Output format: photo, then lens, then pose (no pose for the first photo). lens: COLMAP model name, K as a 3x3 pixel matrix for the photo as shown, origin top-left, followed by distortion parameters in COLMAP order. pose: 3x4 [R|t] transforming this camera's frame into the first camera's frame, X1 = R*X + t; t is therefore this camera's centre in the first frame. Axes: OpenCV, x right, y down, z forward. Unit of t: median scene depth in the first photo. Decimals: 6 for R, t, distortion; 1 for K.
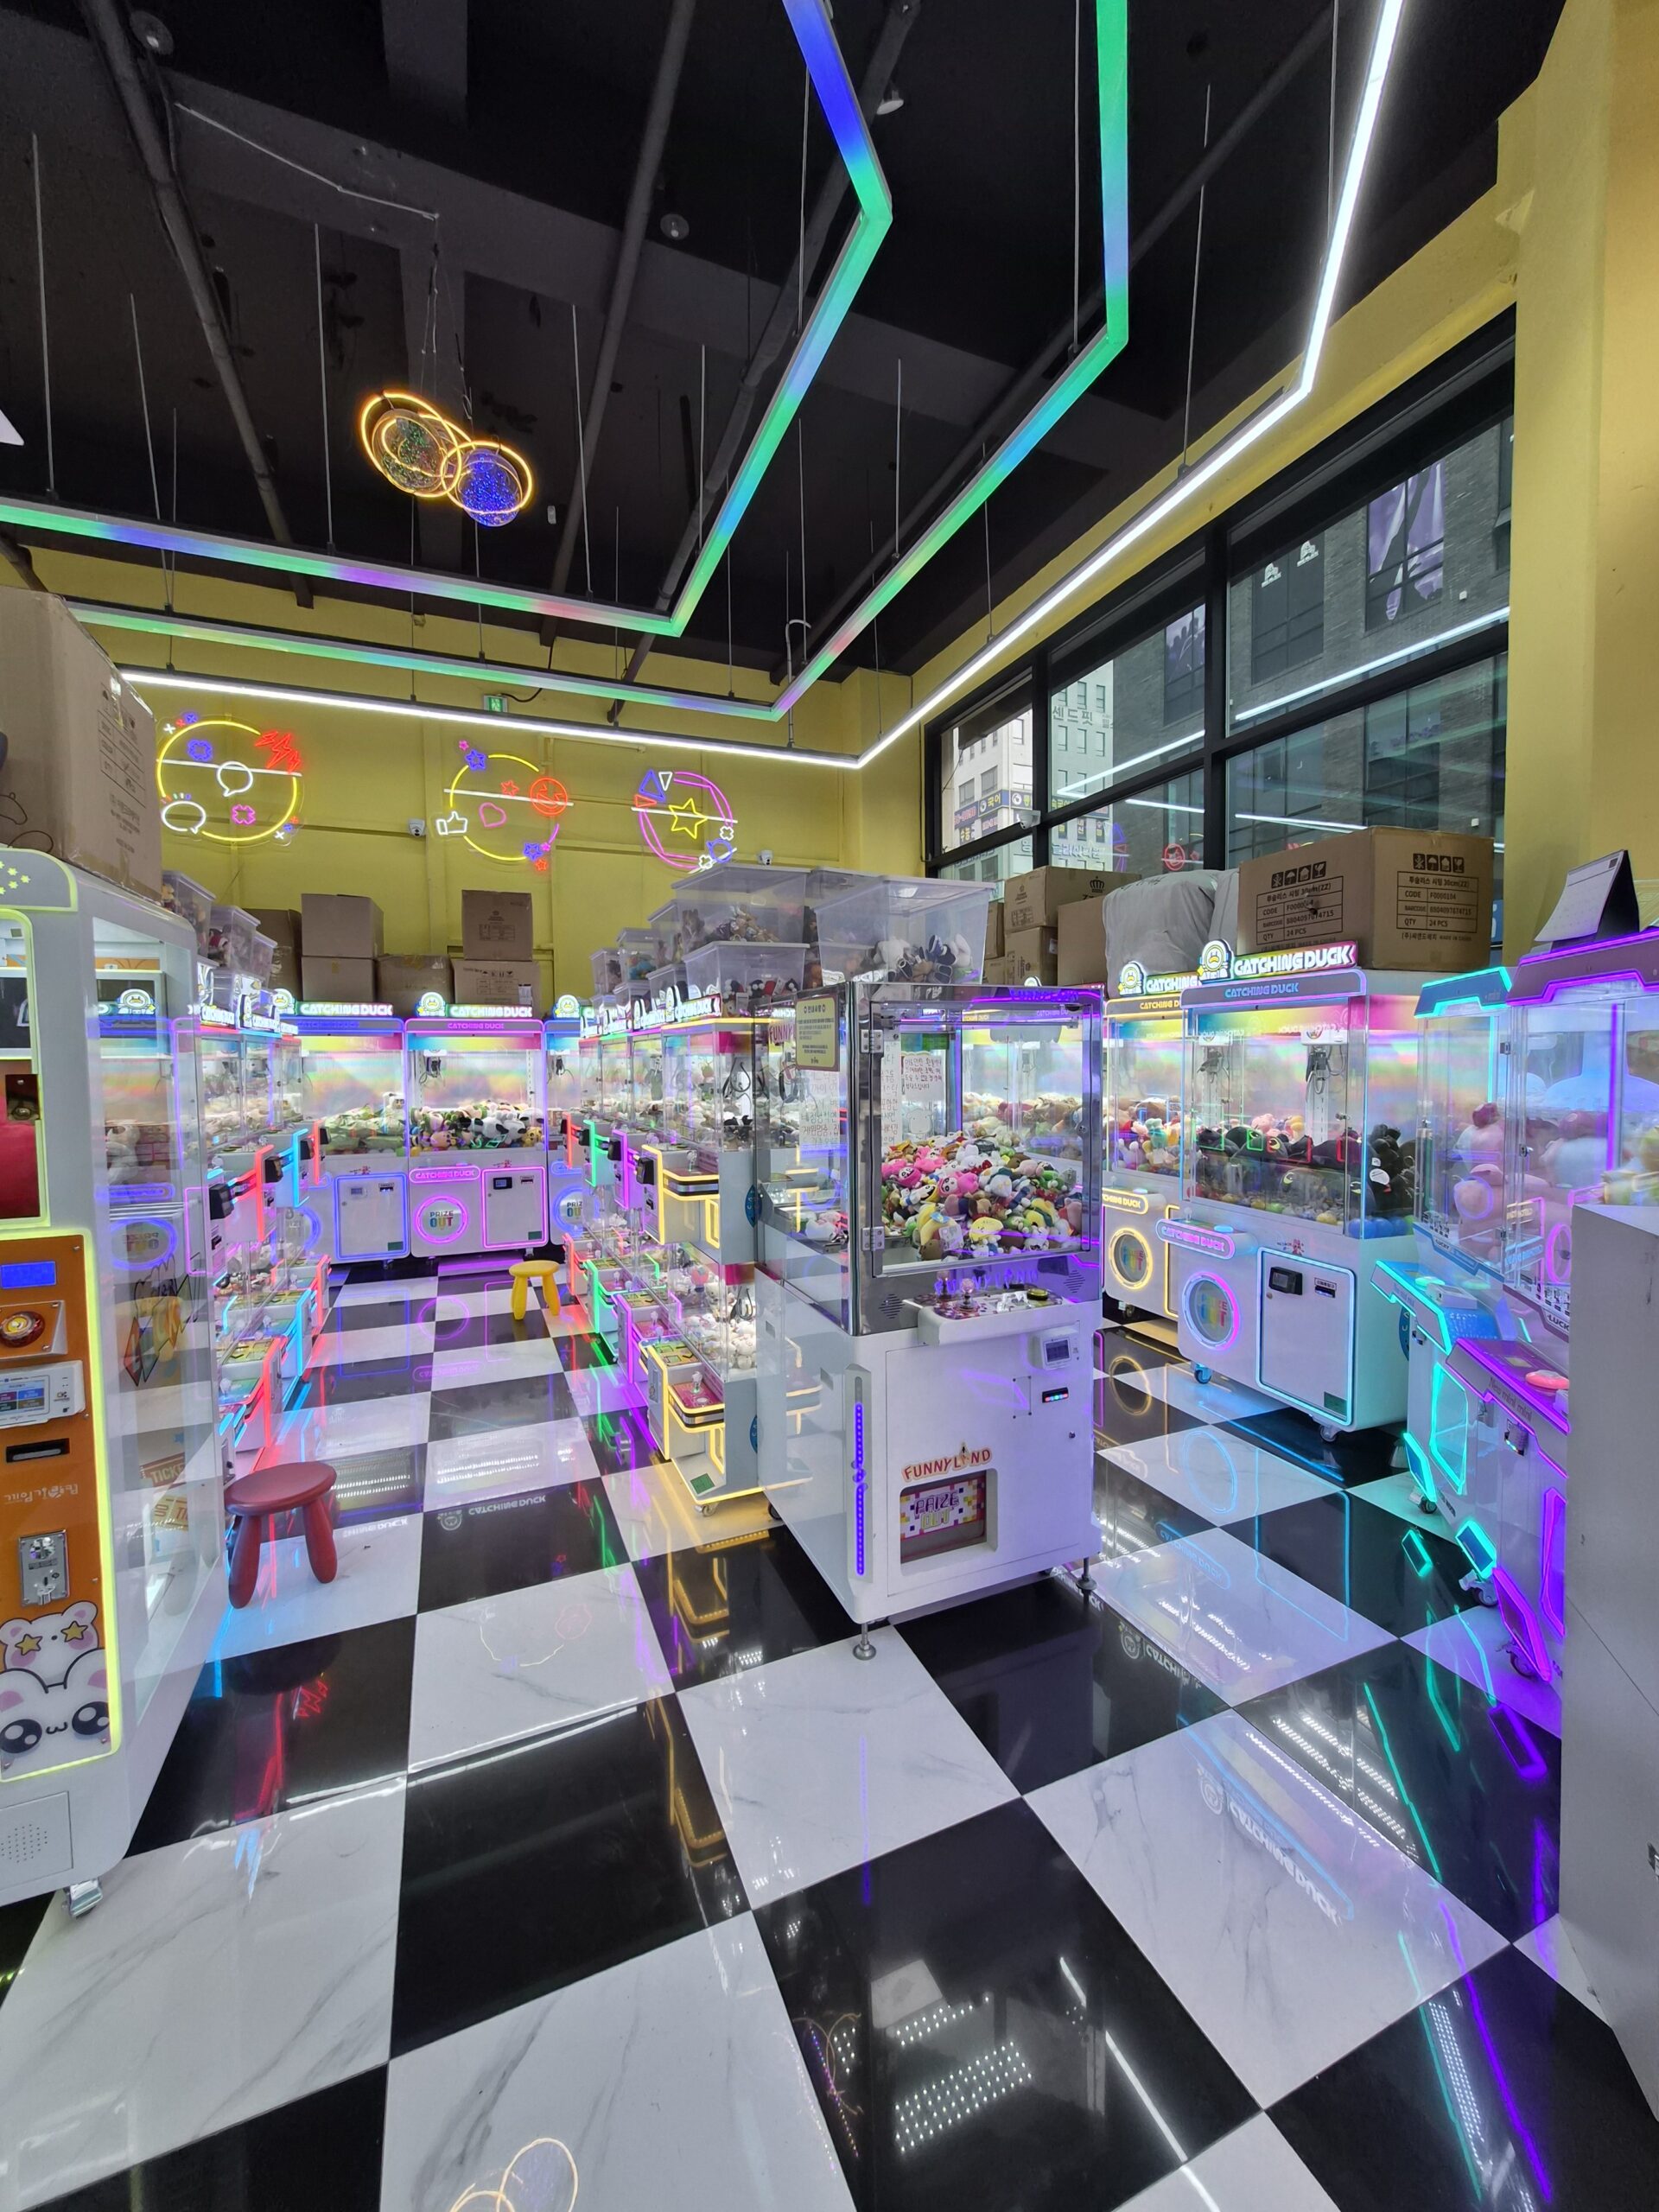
lens RADIAL K [[874.8, 0, 832.8], [0, 874.8, 1098.0], [0, 0, 1]] dist [0.002012, 0.000017]
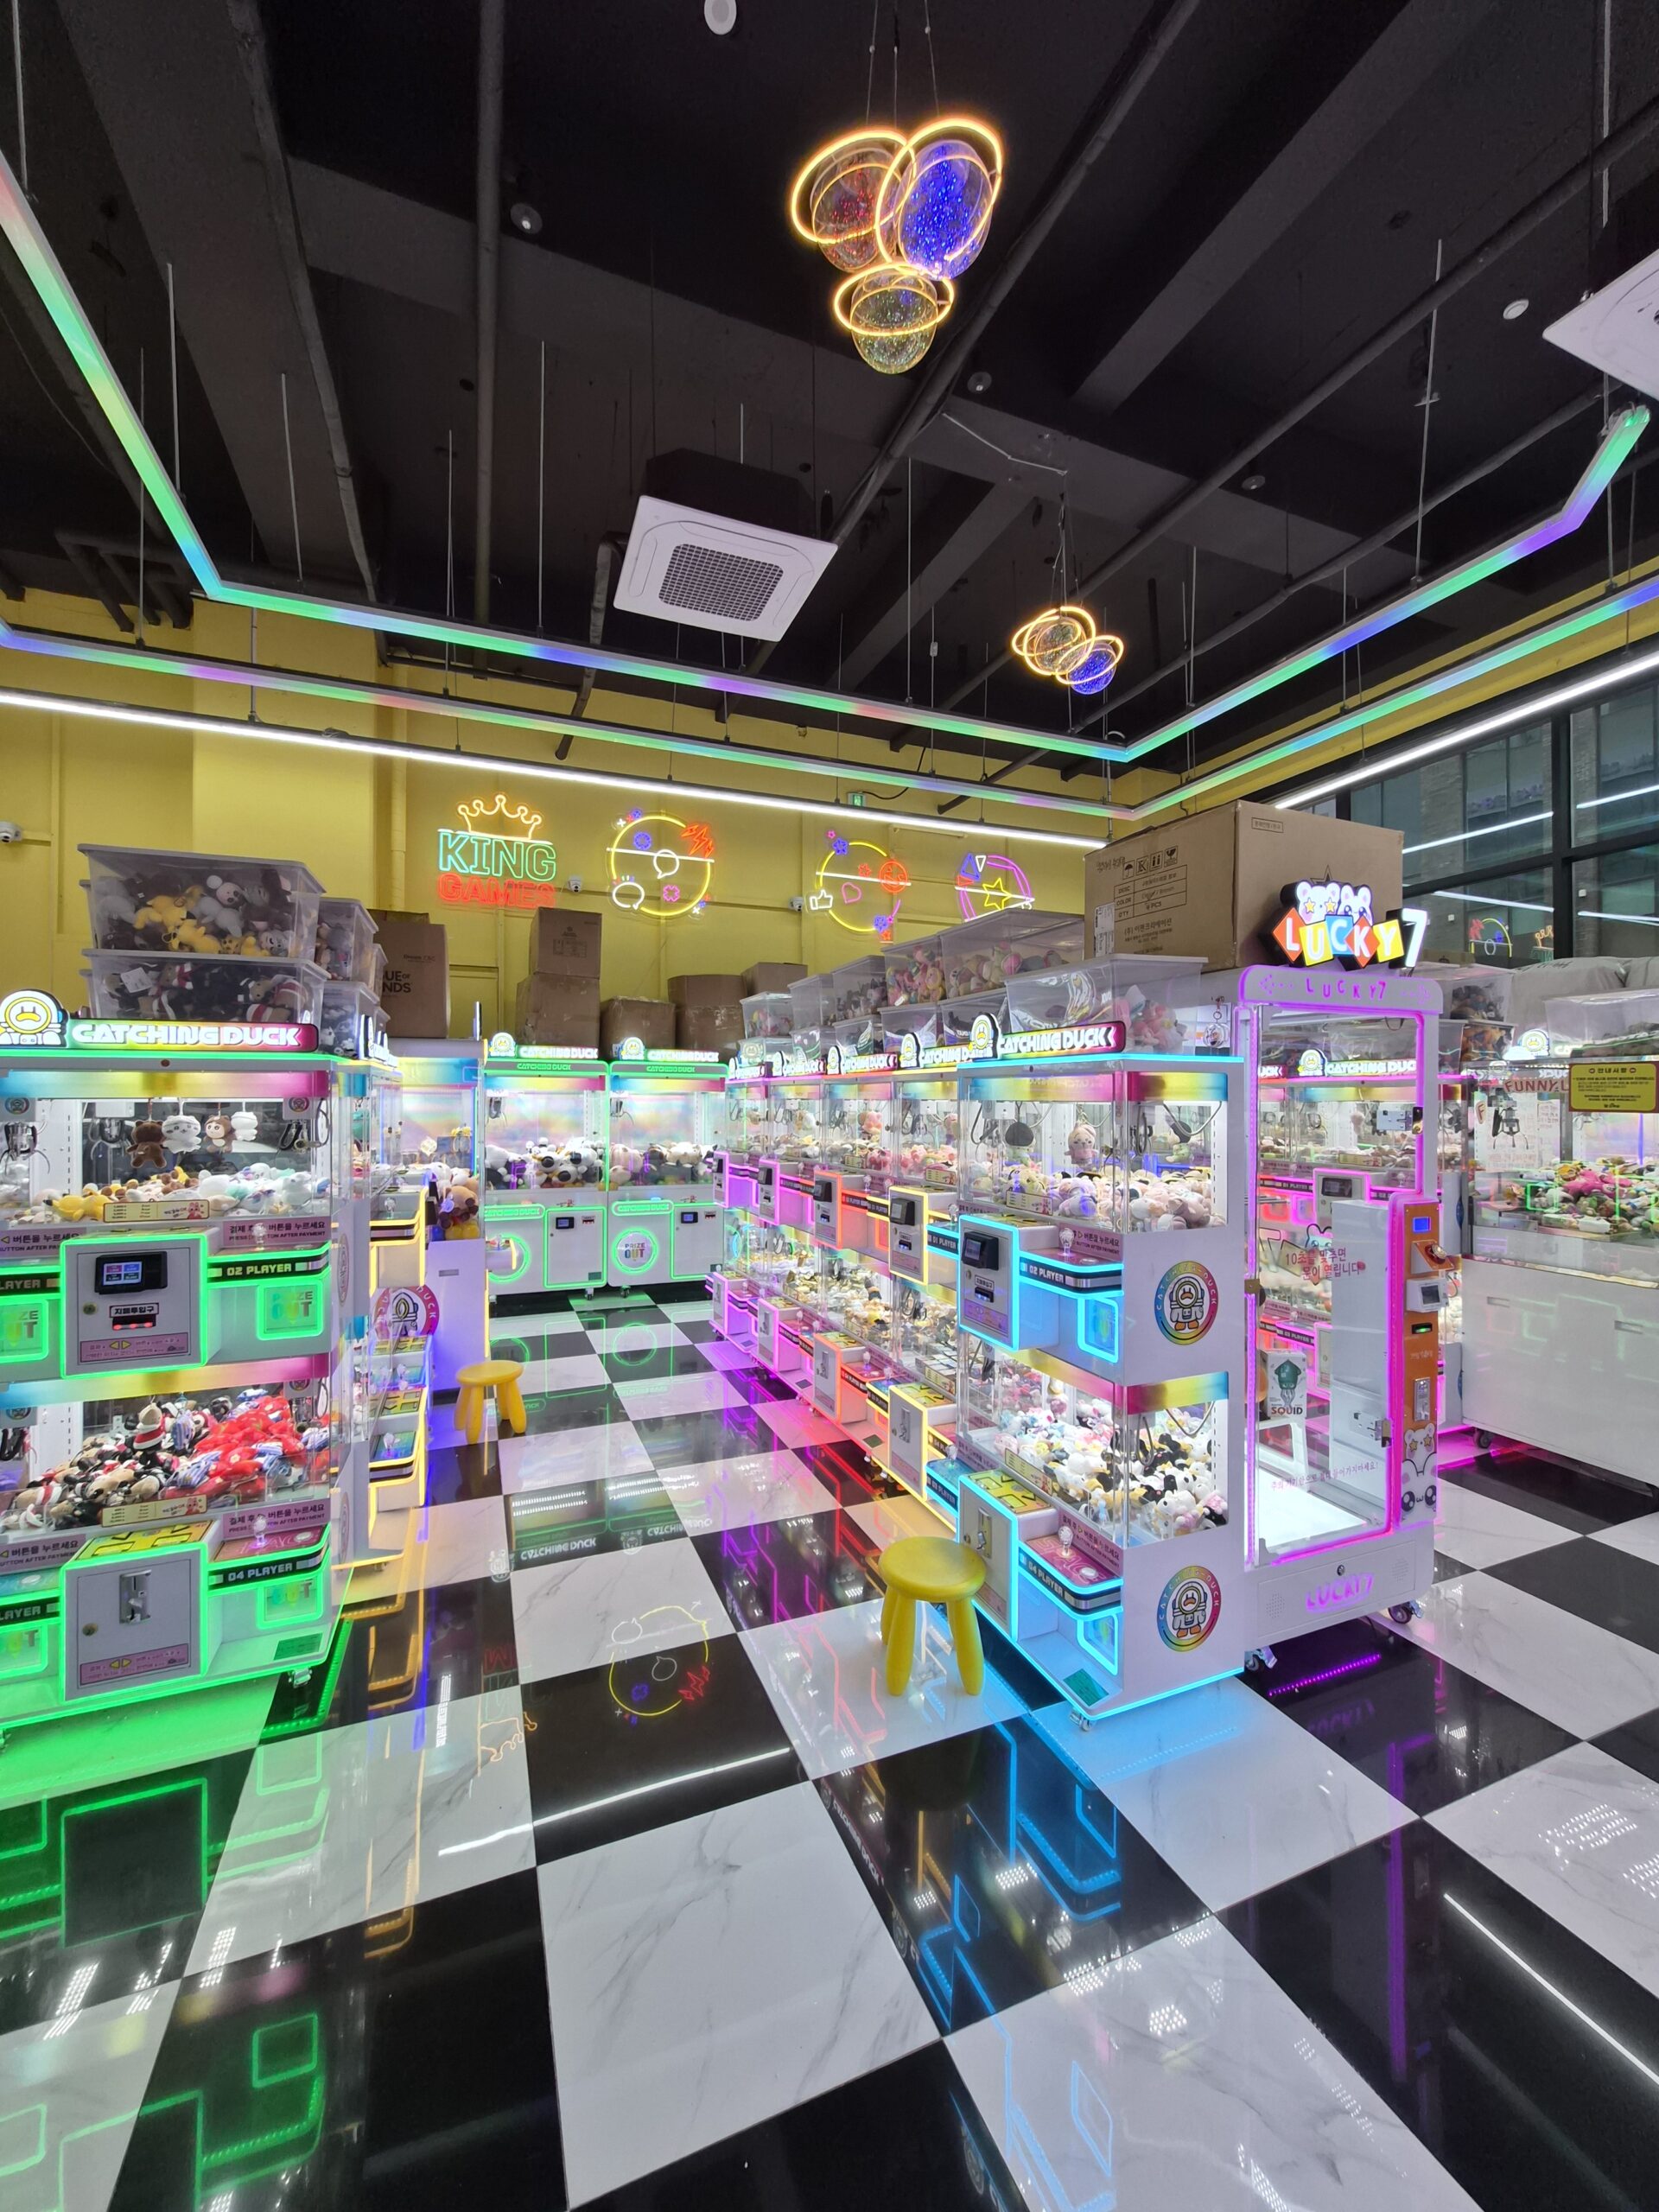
lens RADIAL K [[879.3, 0, 834.6], [0, 879.3, 1072.2], [0, 0, 1]] dist [0.056509, 0.000045]
pose [[0.999900, 0.011330, -0.008487, -0.363075], [-0.011962, 0.996834, -0.078609, 0.007011], [0.007569, 0.078702, 0.996869, -0.140429]]
